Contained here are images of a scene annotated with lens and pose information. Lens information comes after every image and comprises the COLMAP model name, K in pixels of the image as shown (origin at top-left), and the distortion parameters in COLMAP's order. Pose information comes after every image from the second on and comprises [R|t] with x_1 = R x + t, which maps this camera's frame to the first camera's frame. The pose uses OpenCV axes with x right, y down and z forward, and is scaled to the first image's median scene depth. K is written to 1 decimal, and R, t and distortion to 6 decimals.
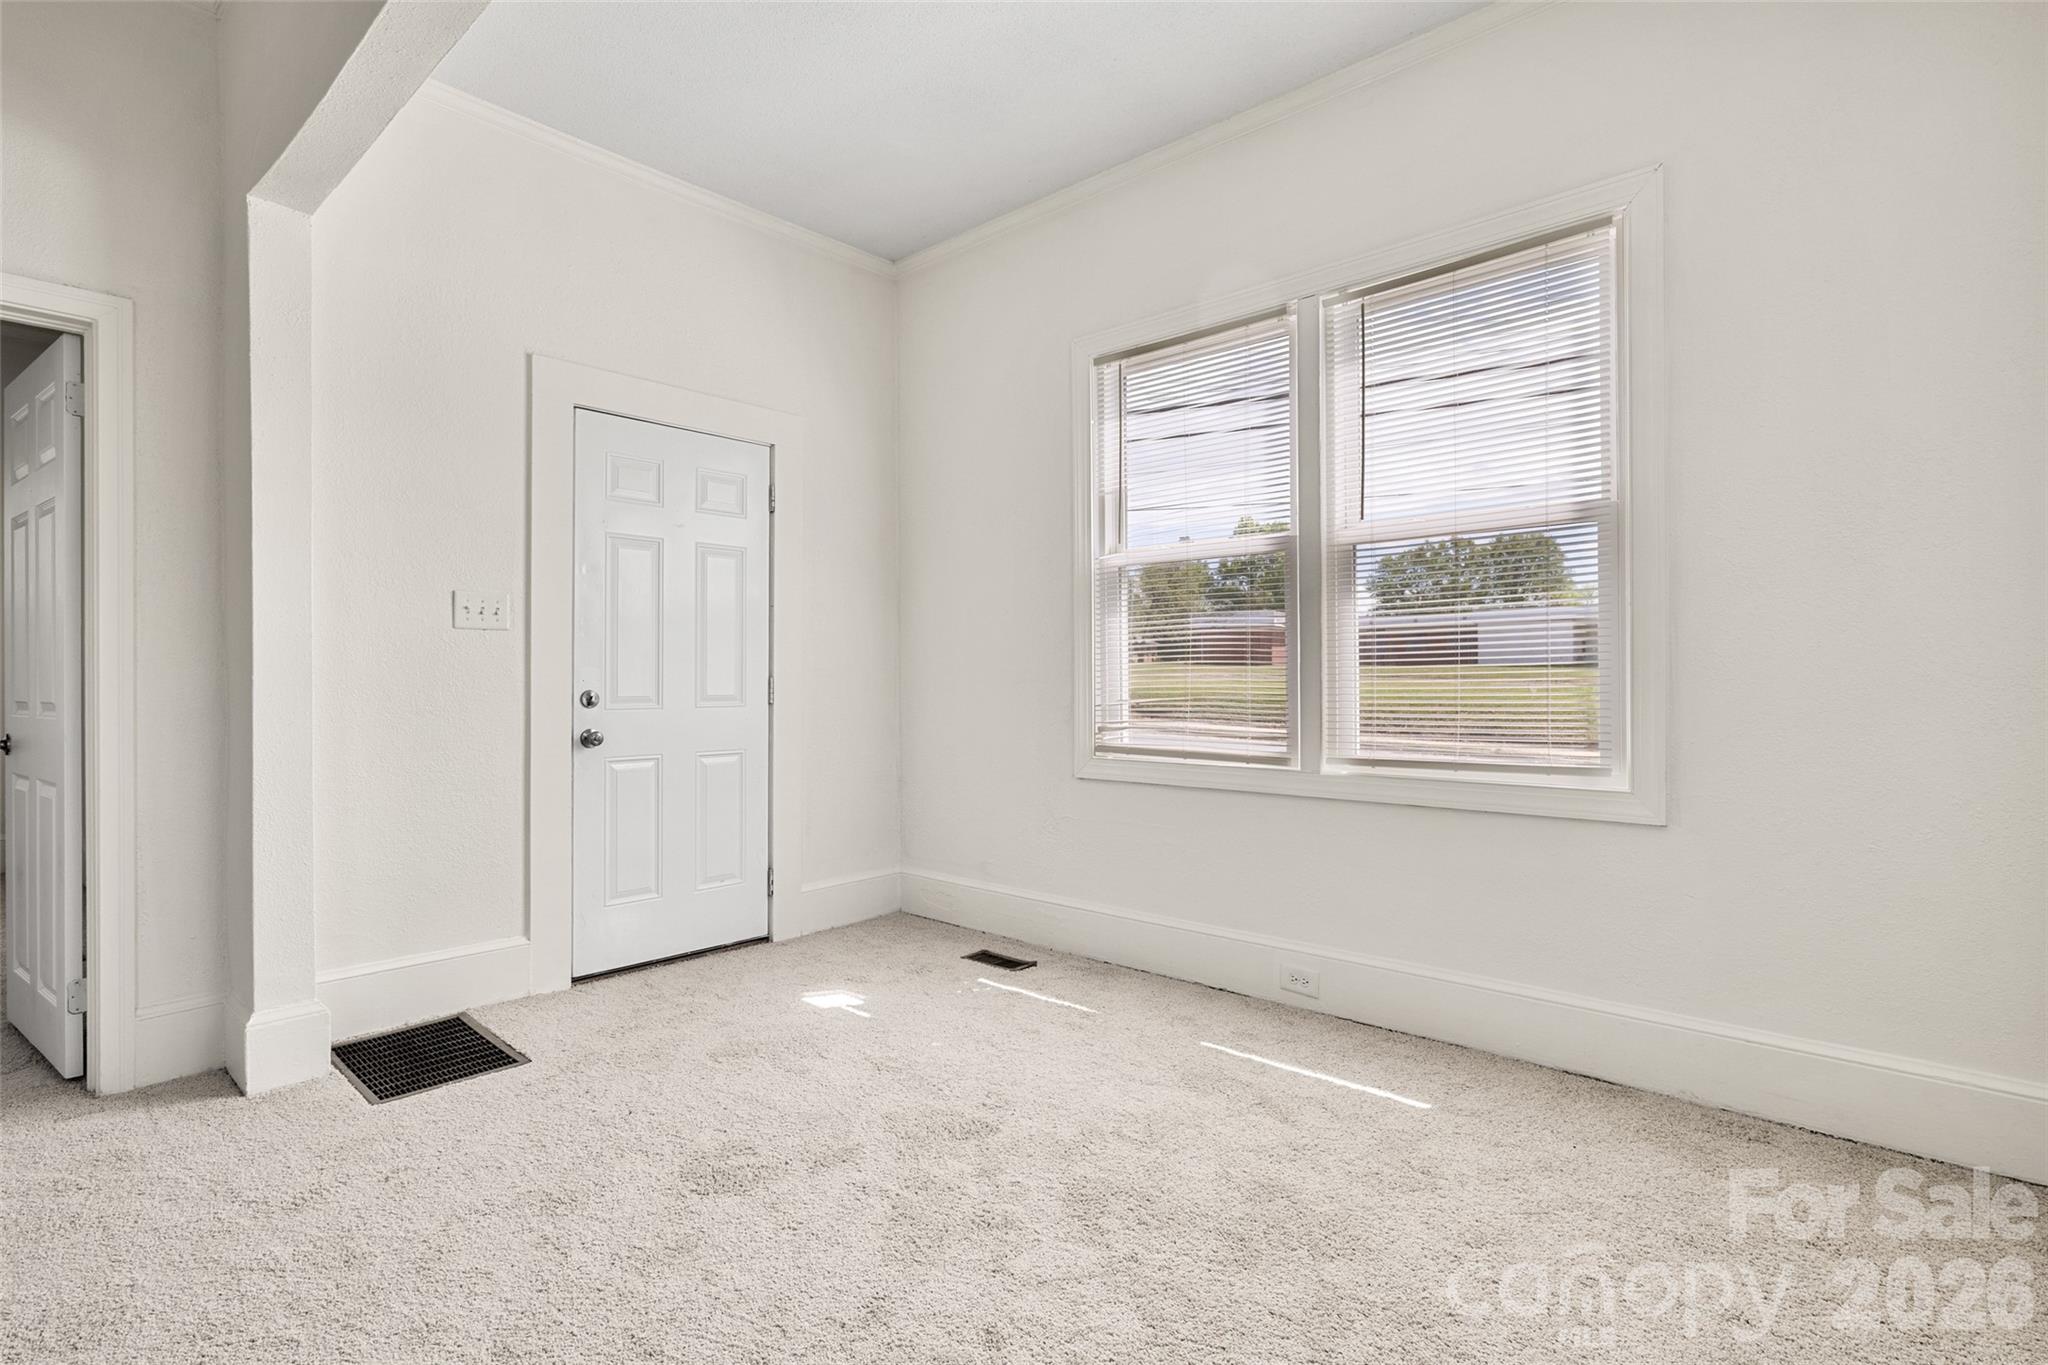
lens RADIAL K [[995.4, 0, 1021.0], [0, 995.4, 676.5], [0, 0, 1]] dist [-0.009652, 0.002124]
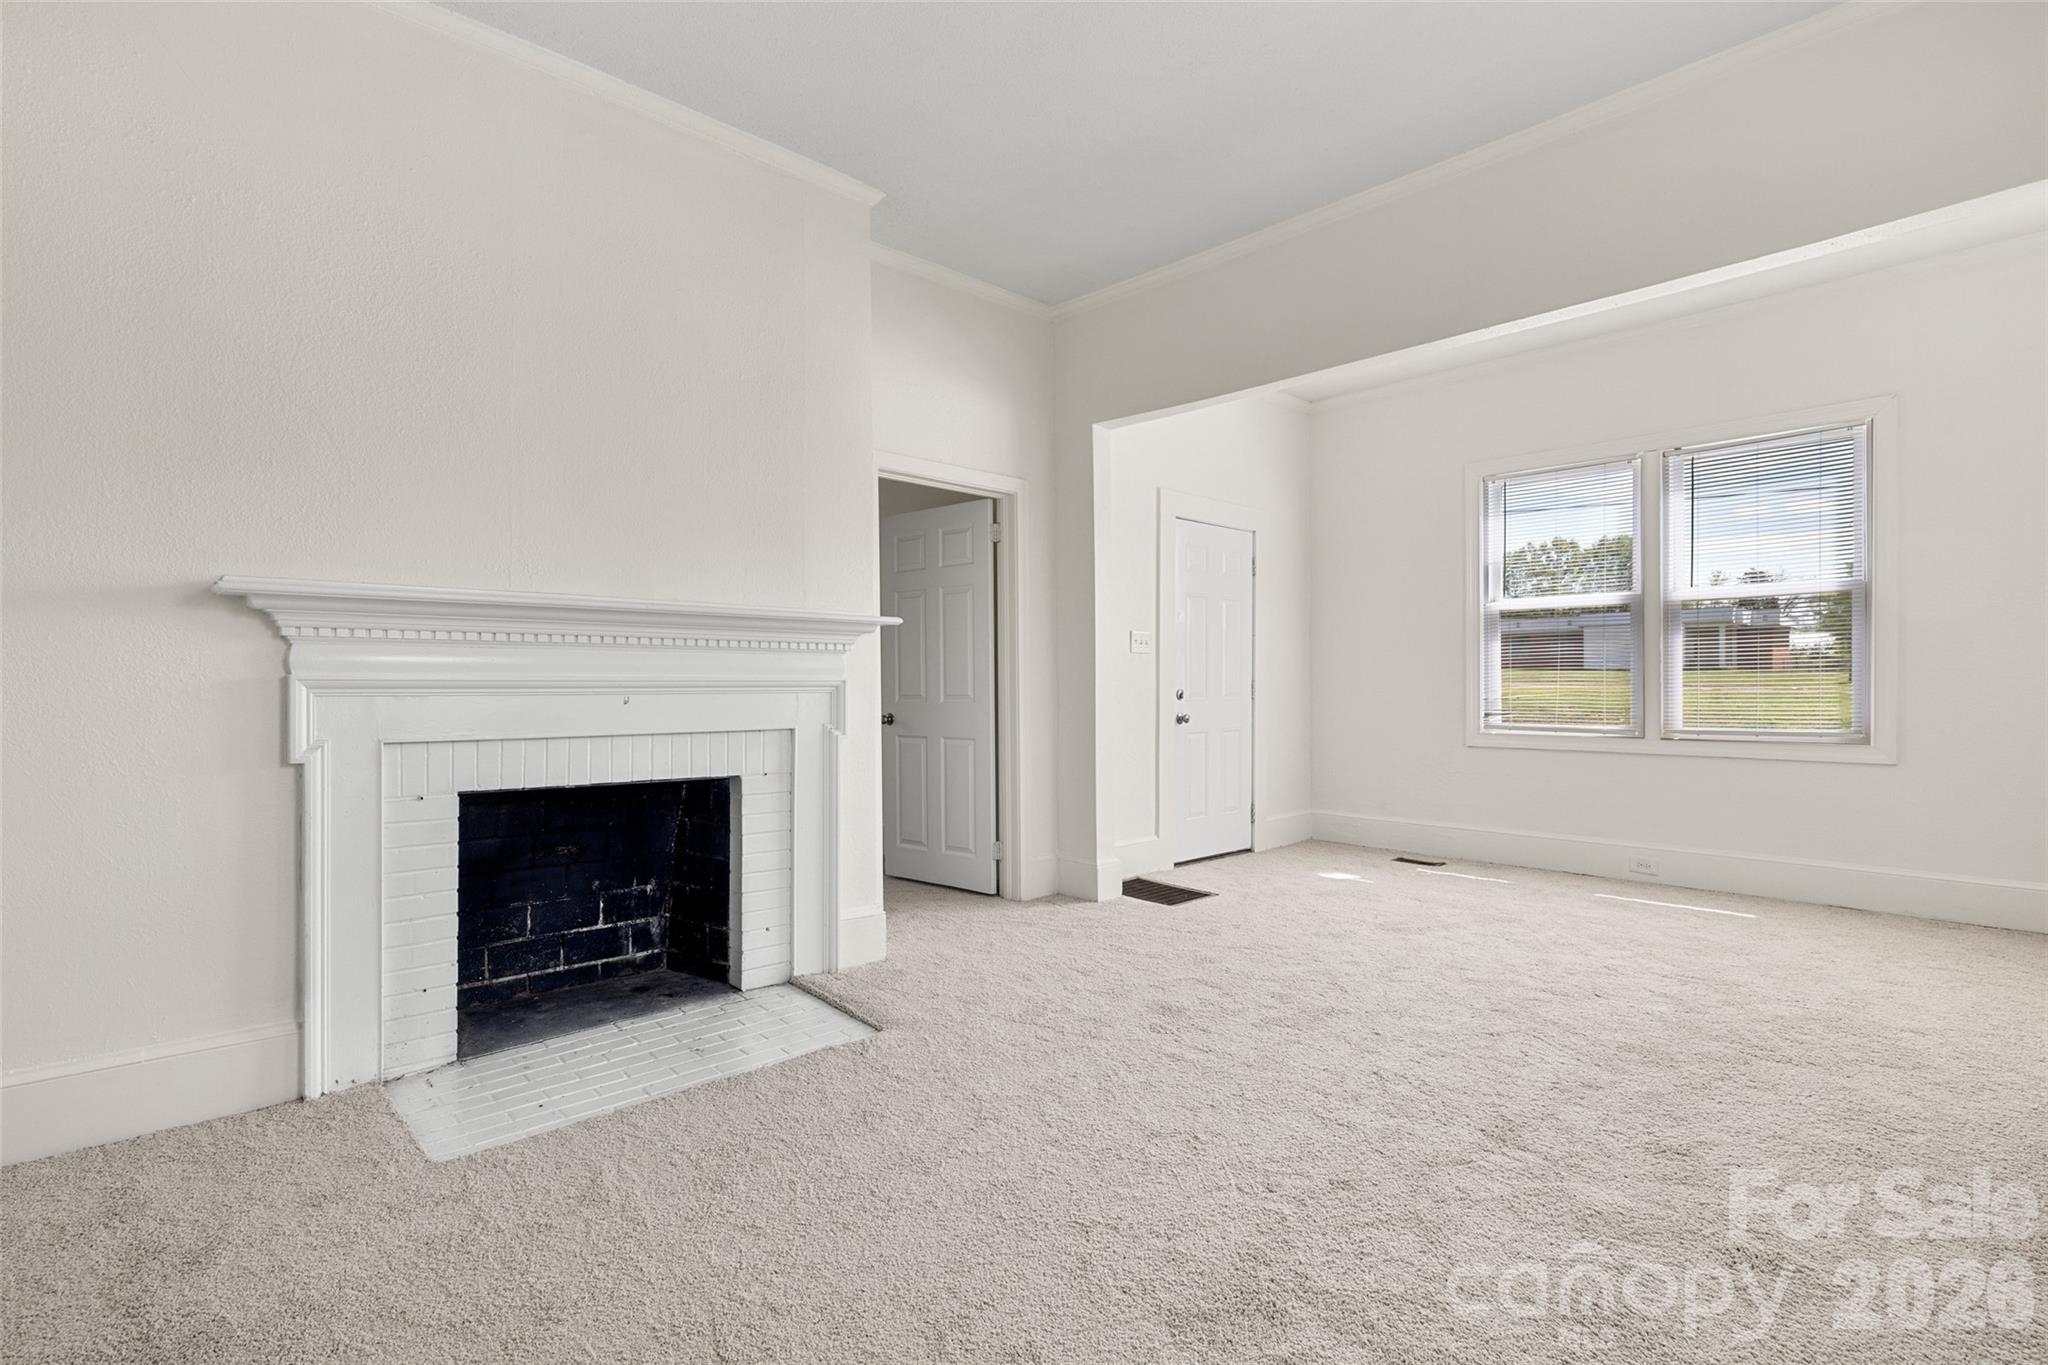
lens RADIAL K [[995.4, 0, 1007.6], [0, 995.4, 681.0], [0, 0, 1]] dist [-0.009652, 0.002124]
pose [[0.996473, -0.000380, -0.083916, -0.608167], [0.000354, 1.000000, -0.000323, 0.000604], [0.083916, 0.000292, 0.996473, -0.697231]]
